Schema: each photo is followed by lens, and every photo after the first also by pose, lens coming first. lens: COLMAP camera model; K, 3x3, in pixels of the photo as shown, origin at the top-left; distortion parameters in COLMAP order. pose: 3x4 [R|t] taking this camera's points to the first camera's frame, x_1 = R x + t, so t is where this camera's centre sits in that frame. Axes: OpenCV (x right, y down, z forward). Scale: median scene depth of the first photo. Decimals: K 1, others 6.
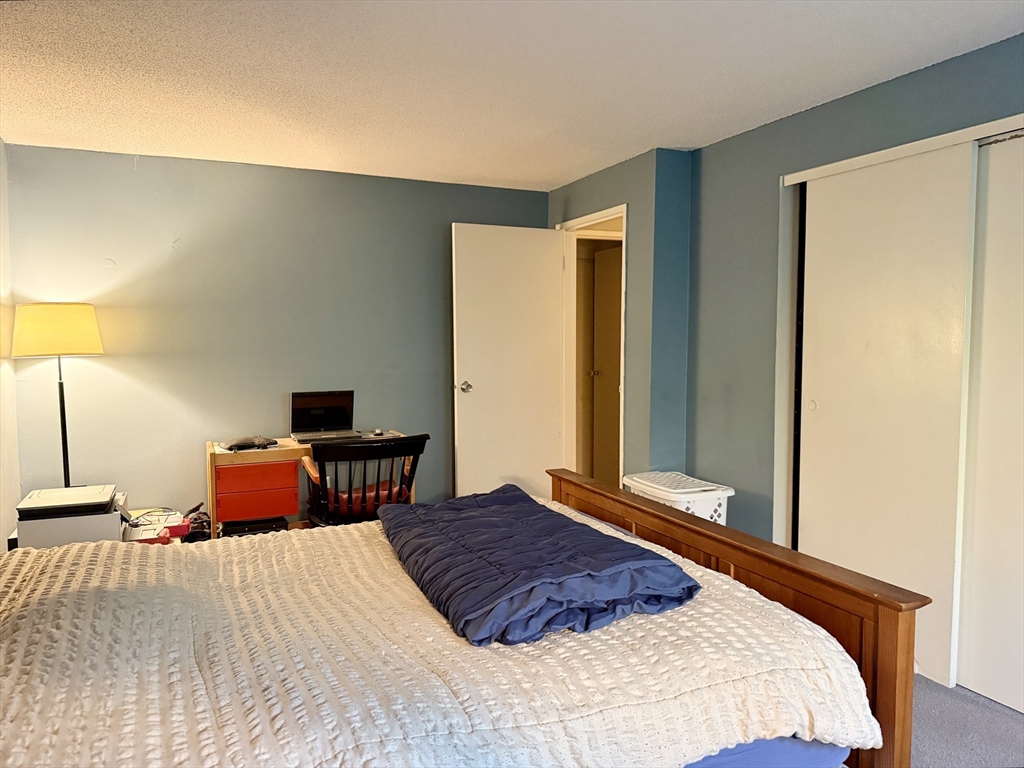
lens RADIAL K [[733.9, 0, 510.1], [0, 733.9, 387.1], [0, 0, 1]] dist [0.108324, -0.138574]
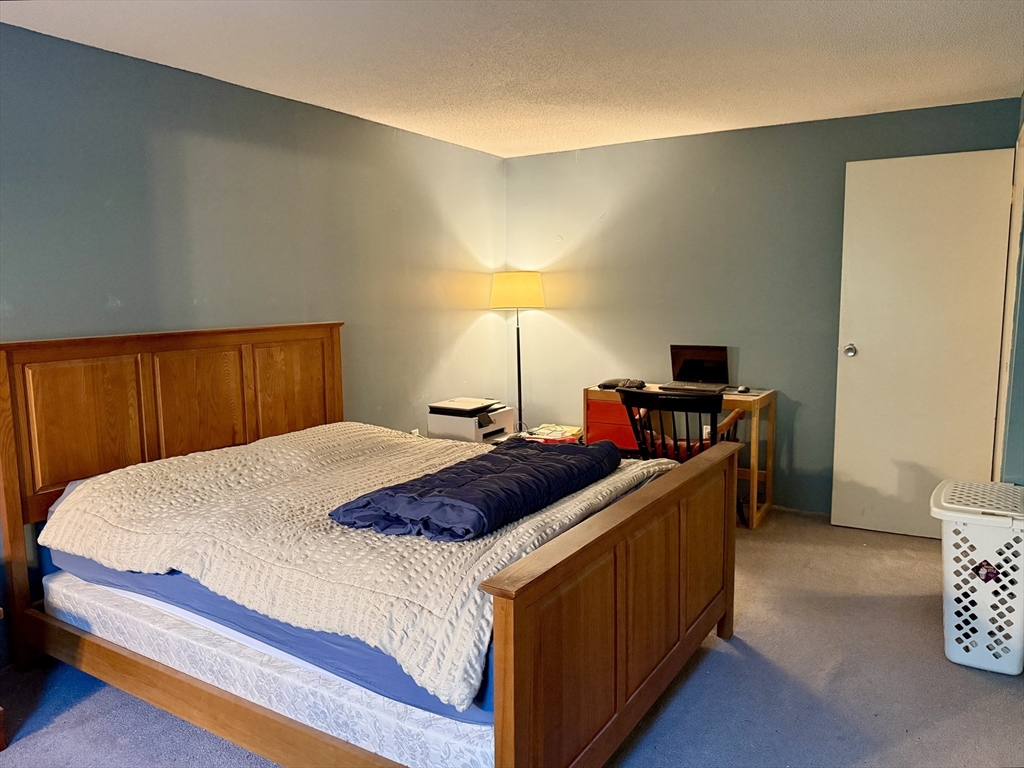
lens RADIAL K [[733.9, 0, 510.1], [0, 733.9, 387.1], [0, 0, 1]] dist [0.108324, -0.138574]
pose [[0.569206, 0.109573, -0.814861, 0.483464], [-0.047625, 0.993810, 0.100368, -0.029146], [0.820814, -0.018323, 0.570901, 0.165994]]
